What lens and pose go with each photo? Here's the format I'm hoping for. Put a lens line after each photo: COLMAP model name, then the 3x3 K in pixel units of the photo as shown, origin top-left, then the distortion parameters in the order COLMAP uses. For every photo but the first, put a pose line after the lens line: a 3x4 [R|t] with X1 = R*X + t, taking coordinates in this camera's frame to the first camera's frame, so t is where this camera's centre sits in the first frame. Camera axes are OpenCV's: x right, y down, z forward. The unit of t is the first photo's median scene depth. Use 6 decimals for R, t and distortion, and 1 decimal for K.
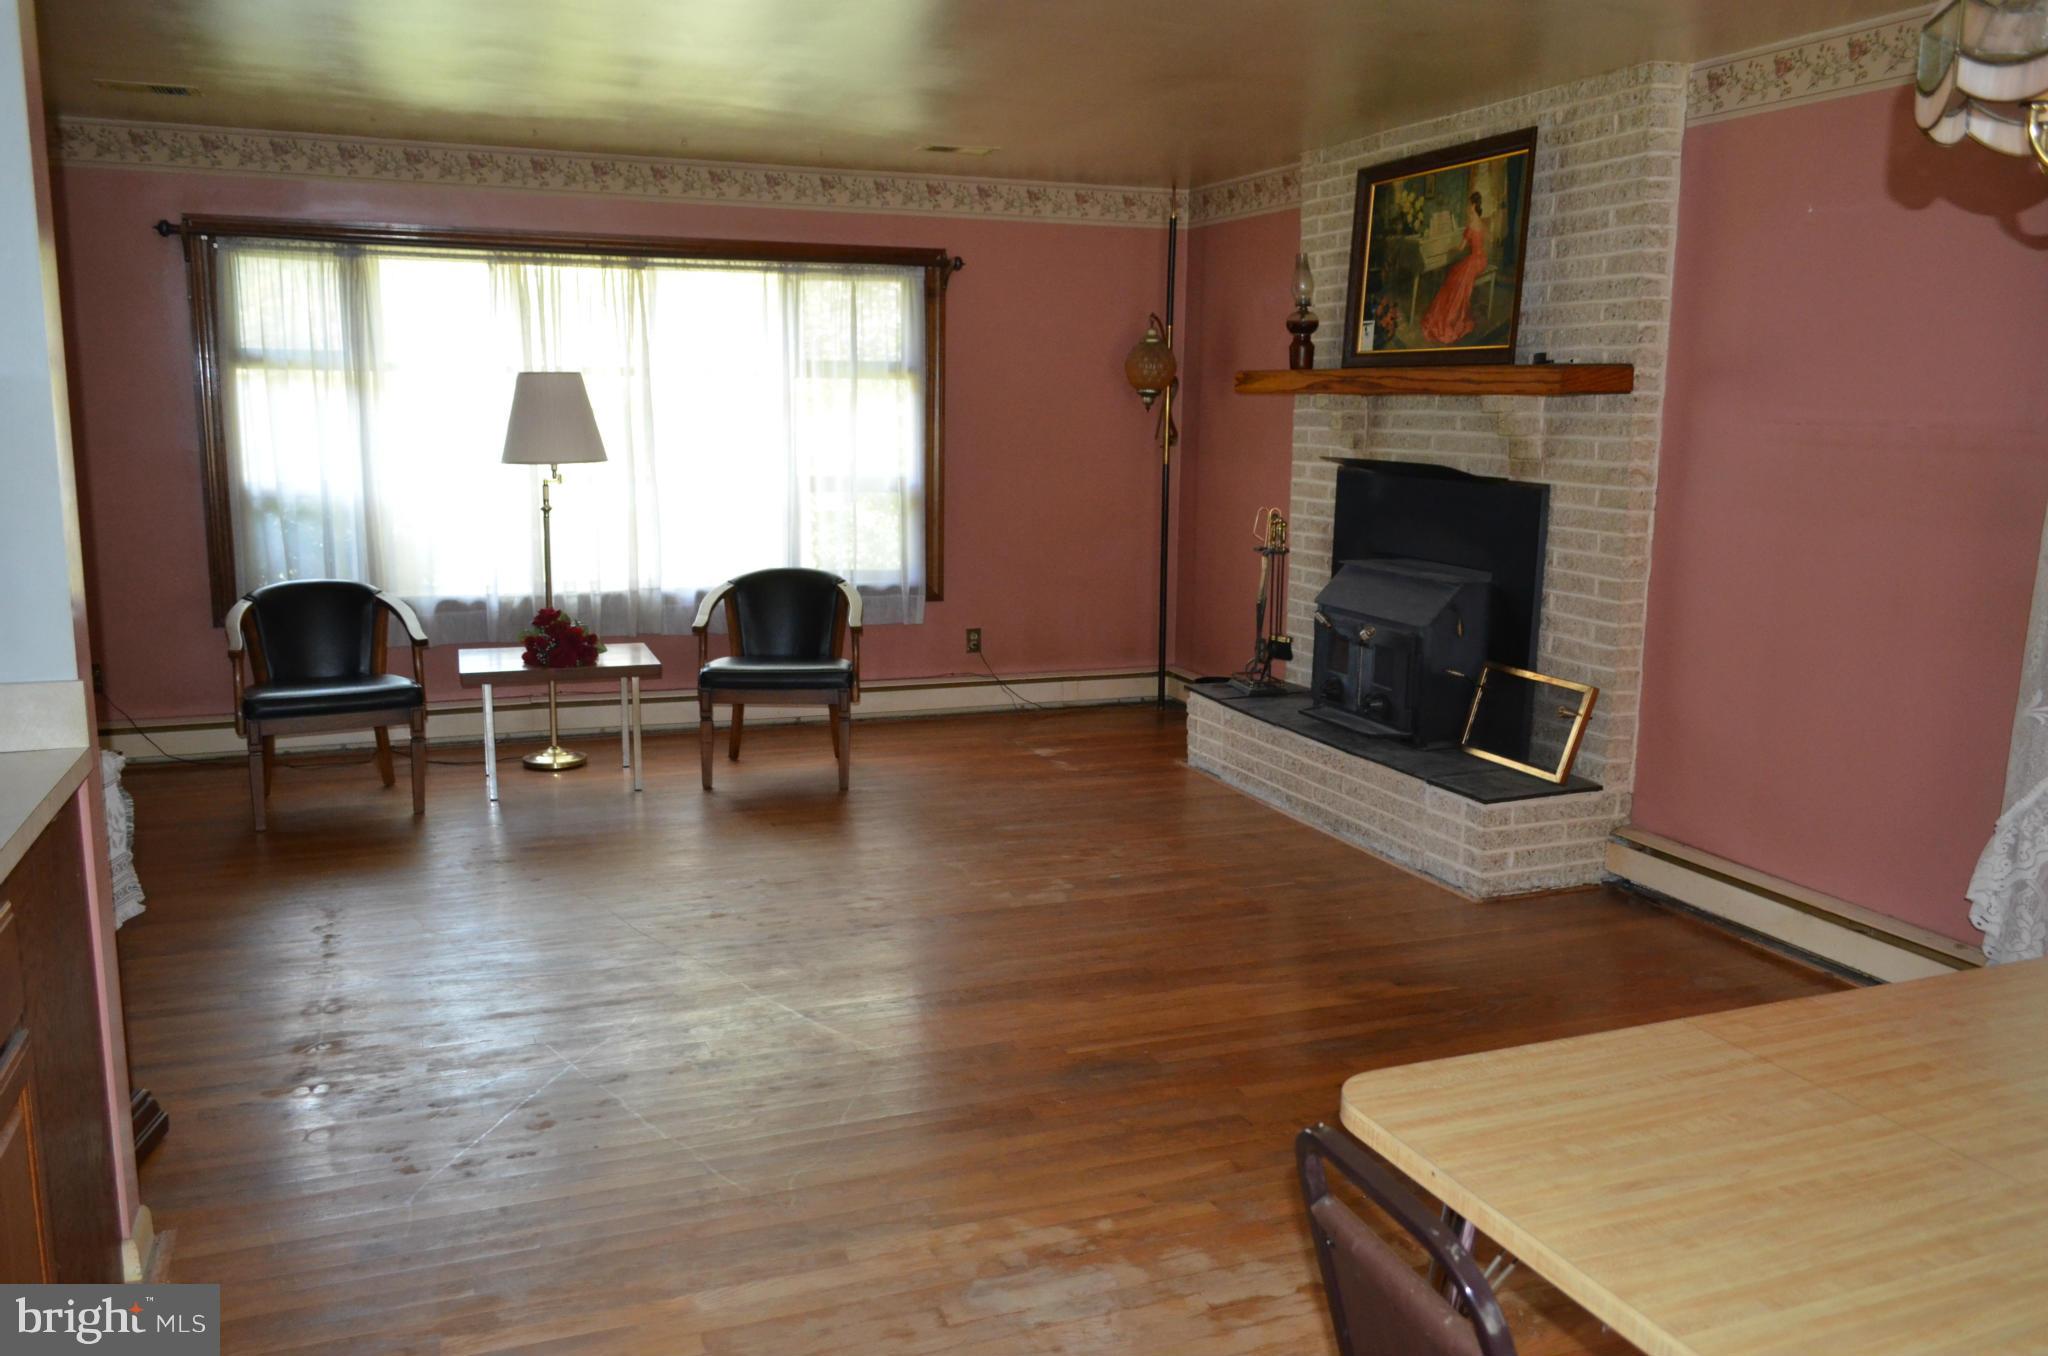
lens RADIAL K [[1586.0, 0, 1028.8], [0, 1586.0, 685.0], [0, 0, 1]] dist [-0.012998, 0.003921]
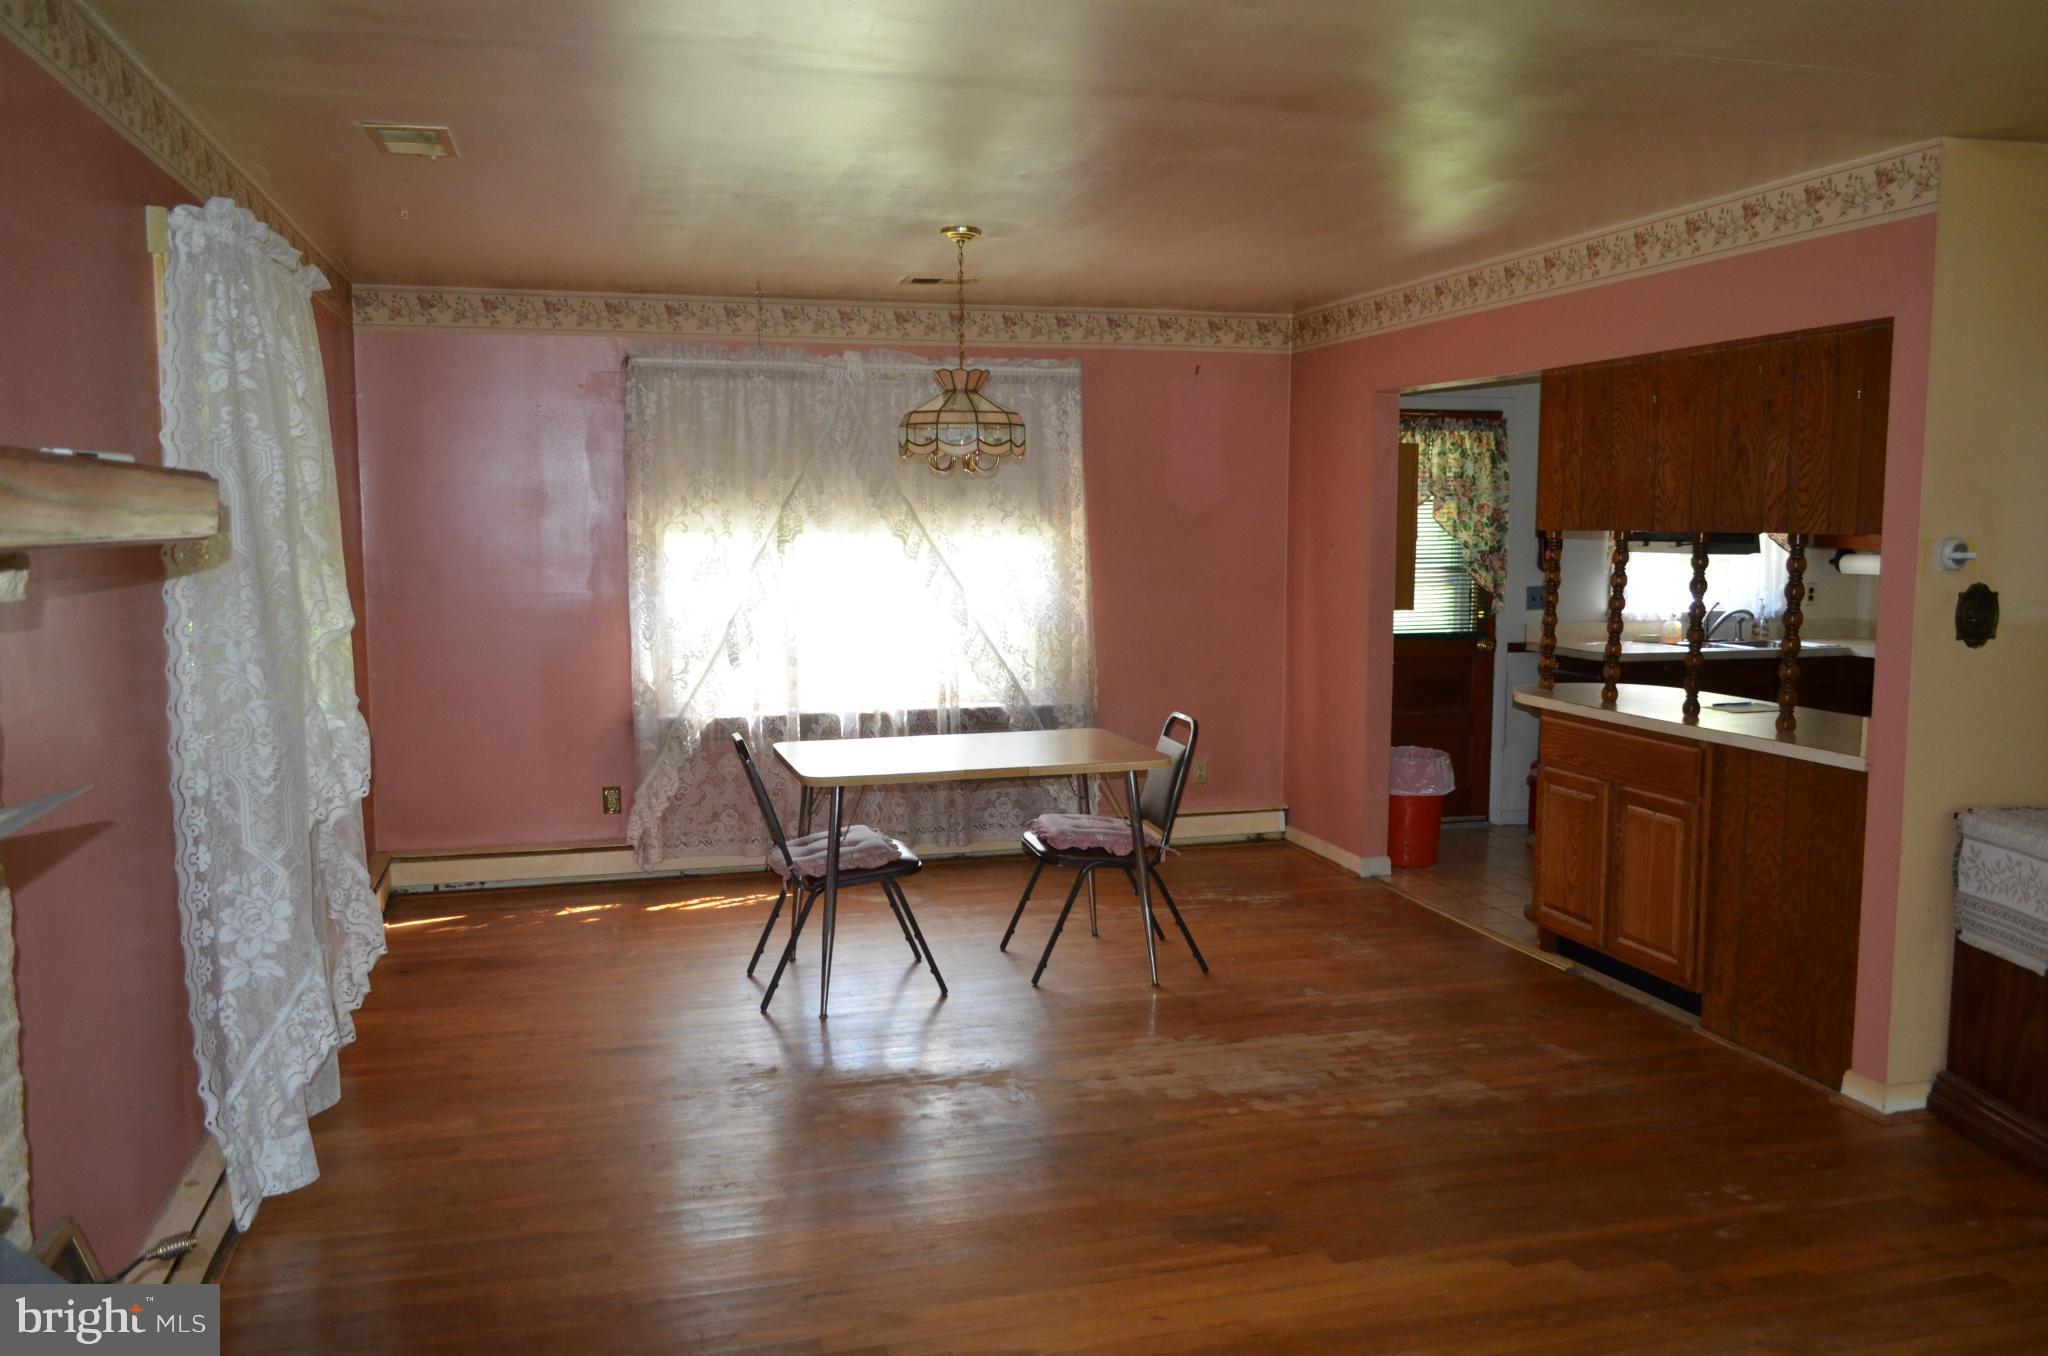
lens RADIAL K [[1586.0, 0, 1028.8], [0, 1586.0, 685.0], [0, 0, 1]] dist [-0.012998, 0.003921]
pose [[-0.995292, -0.024397, 0.093806, 0.060584], [0.002933, 0.959781, 0.280735, -0.242760], [-0.096882, 0.279689, -0.955190, 1.280394]]
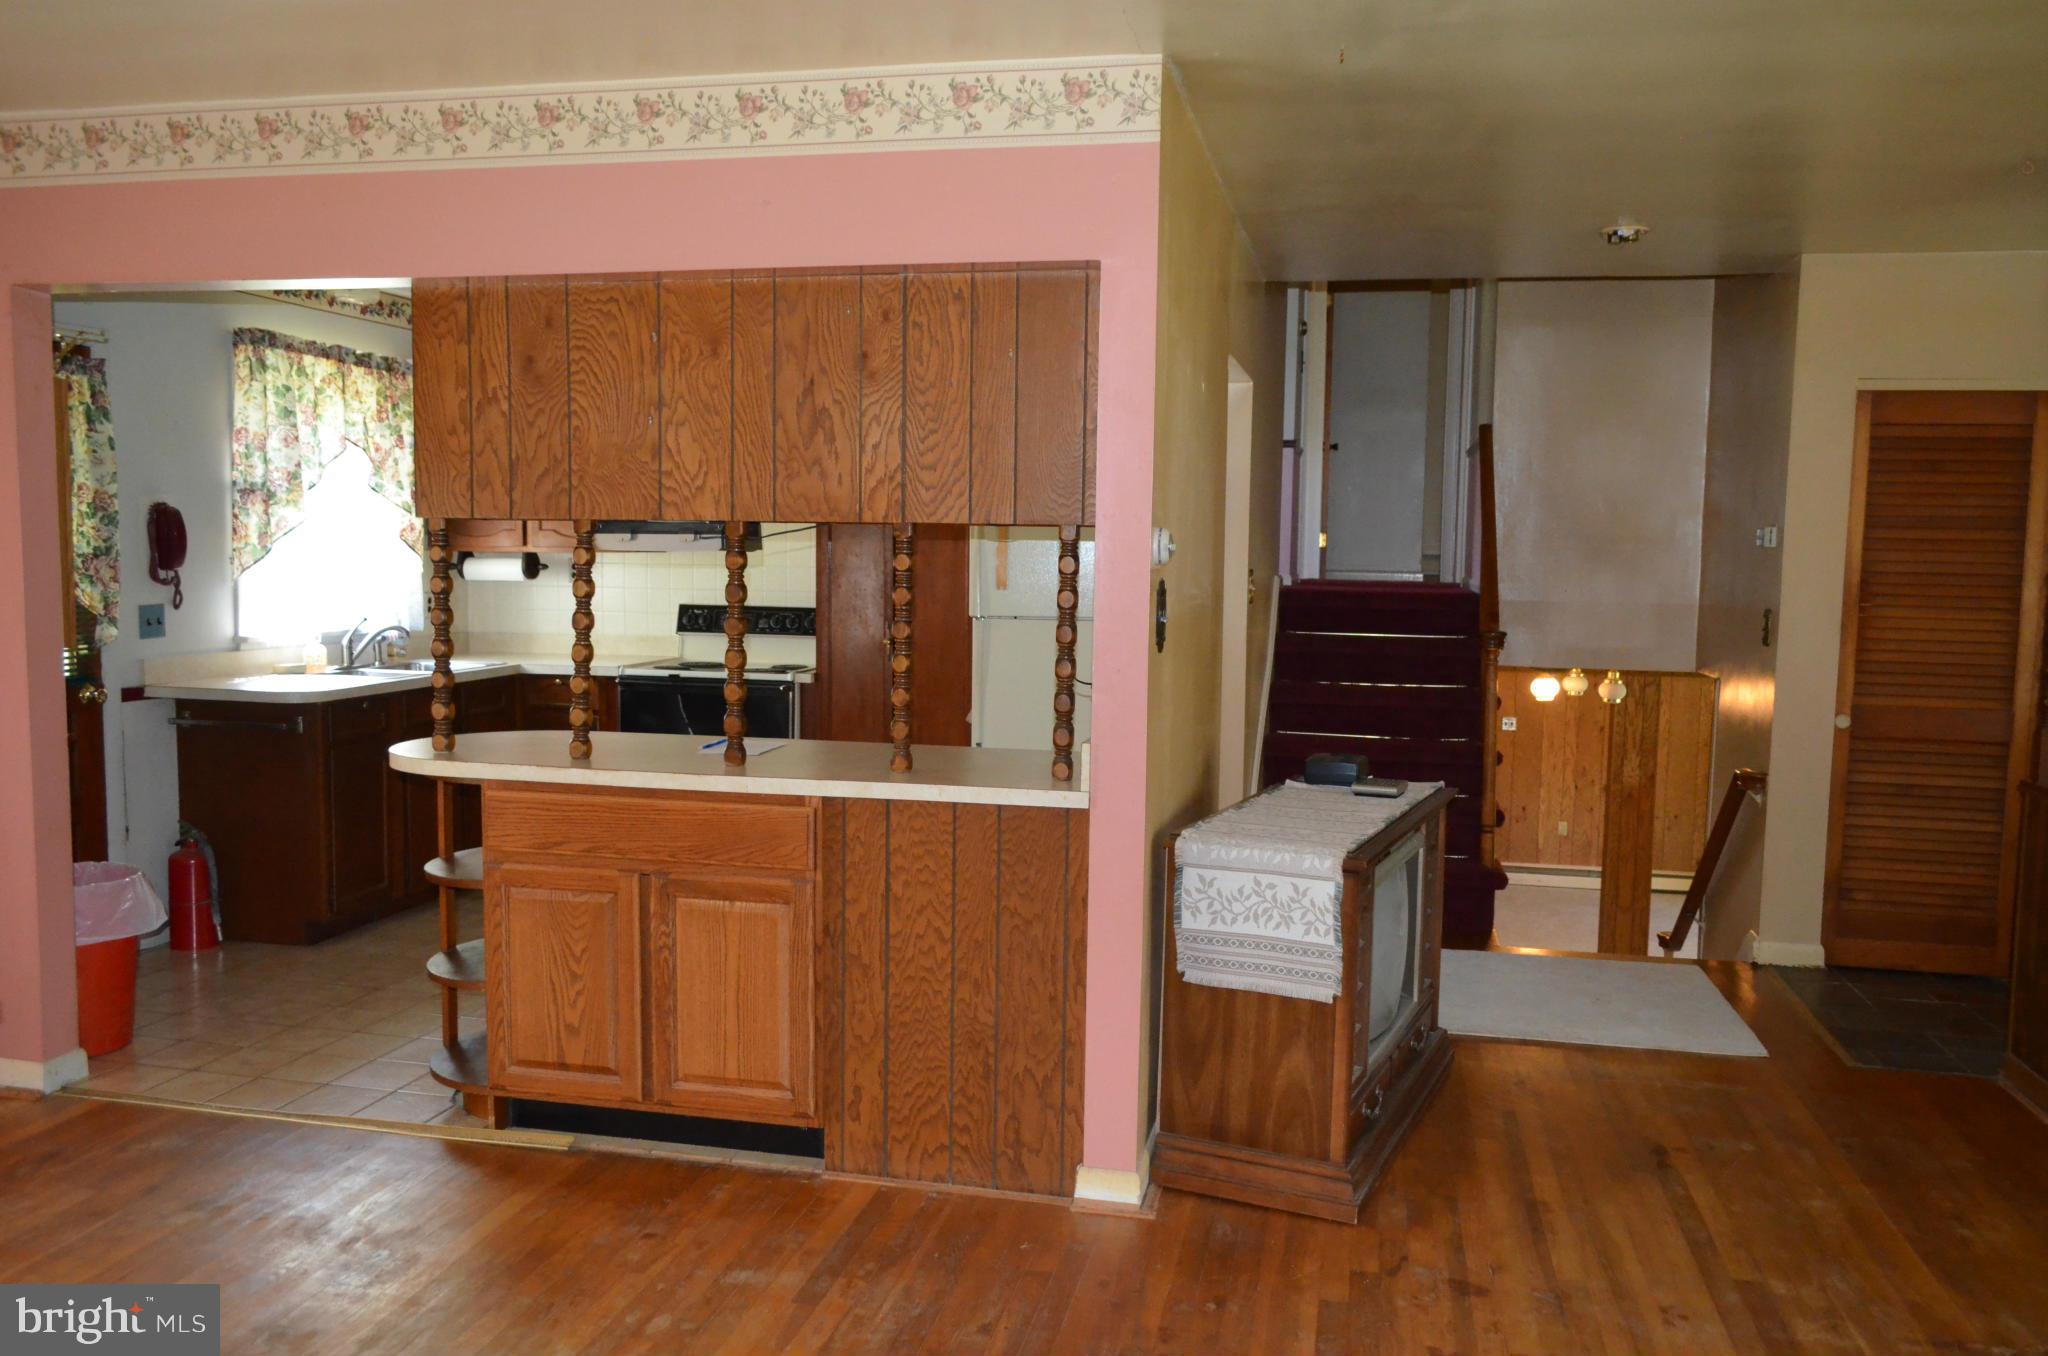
lens RADIAL K [[1586.0, 0, 1028.8], [0, 1586.0, 685.0], [0, 0, 1]] dist [-0.012998, 0.003921]
pose [[-0.554422, 0.051901, -0.830616, 0.278130], [-0.168941, 0.970255, 0.173392, -0.136046], [0.814908, 0.236457, -0.529162, 0.805723]]
